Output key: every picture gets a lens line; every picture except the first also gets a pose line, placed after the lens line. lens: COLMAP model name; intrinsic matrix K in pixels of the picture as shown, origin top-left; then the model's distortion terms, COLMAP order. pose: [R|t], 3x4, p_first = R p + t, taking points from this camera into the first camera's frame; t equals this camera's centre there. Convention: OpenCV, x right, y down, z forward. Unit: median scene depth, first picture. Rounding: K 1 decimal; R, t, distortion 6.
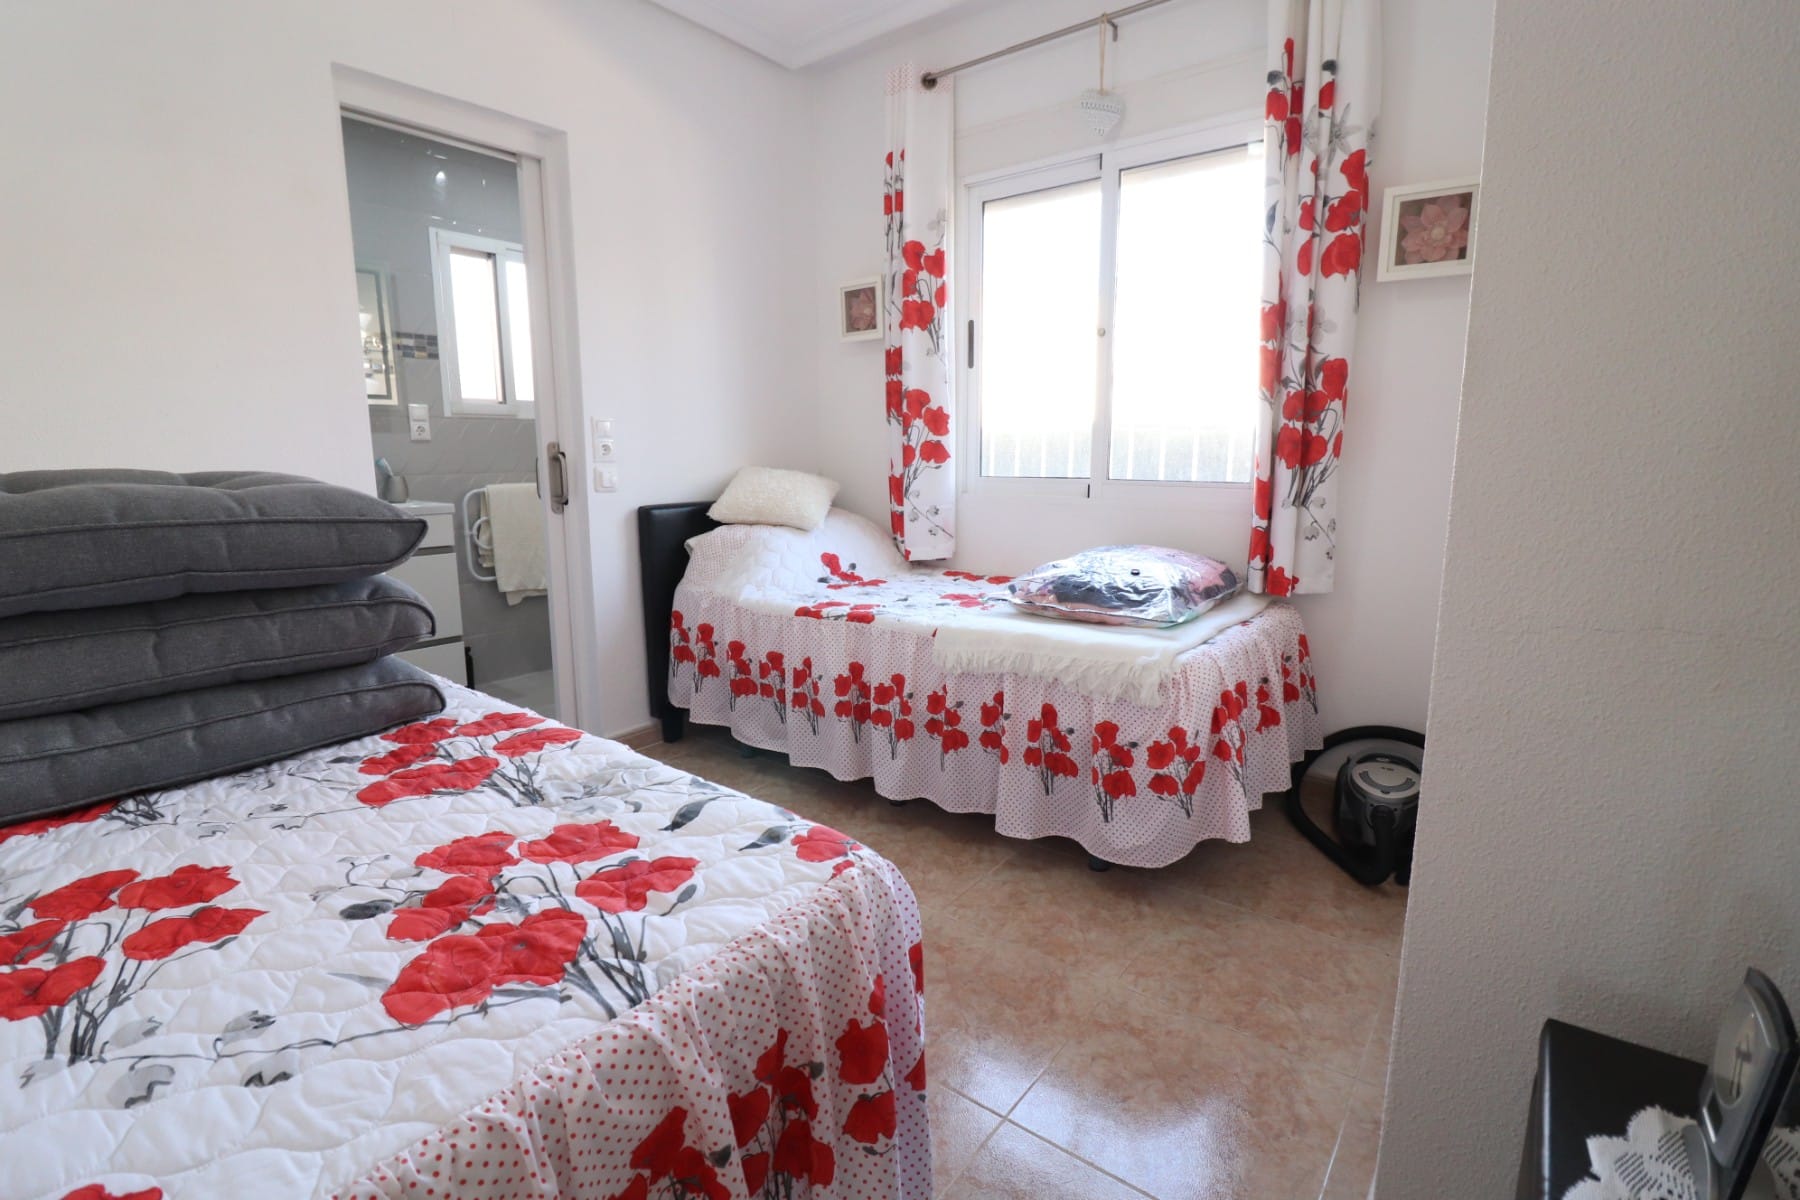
lens RADIAL K [[839.2, 0, 894.2], [0, 839.2, 589.6], [0, 0, 1]] dist [0.000665, -0.014024]
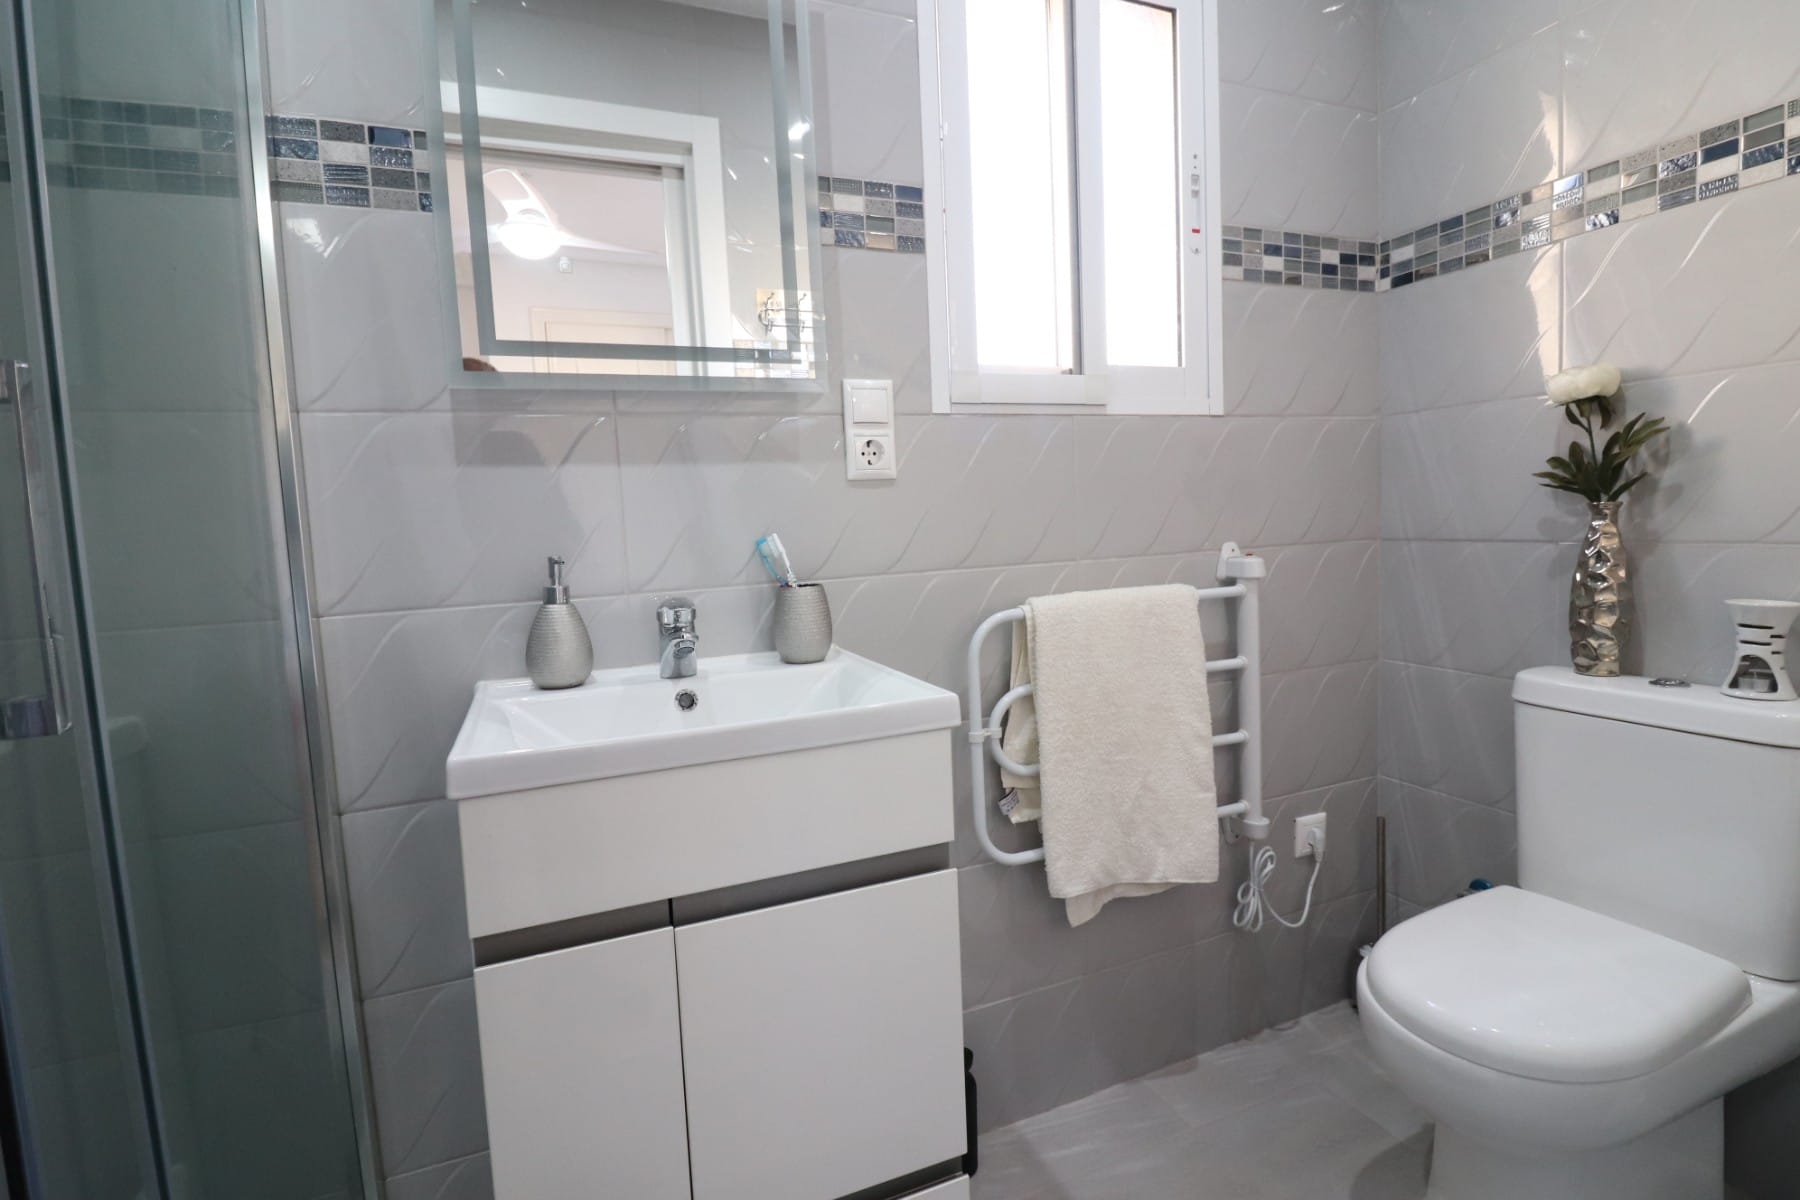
lens RADIAL K [[826.1, 0, 894.4], [0, 826.1, 593.4], [0, 0, 1]] dist [0.000975, -0.013963]
pose [[0.869077, 0.007349, -0.494622, -0.375509], [-0.040003, 0.997659, -0.055464, -0.108761], [0.493057, 0.067989, 0.867336, 0.690764]]
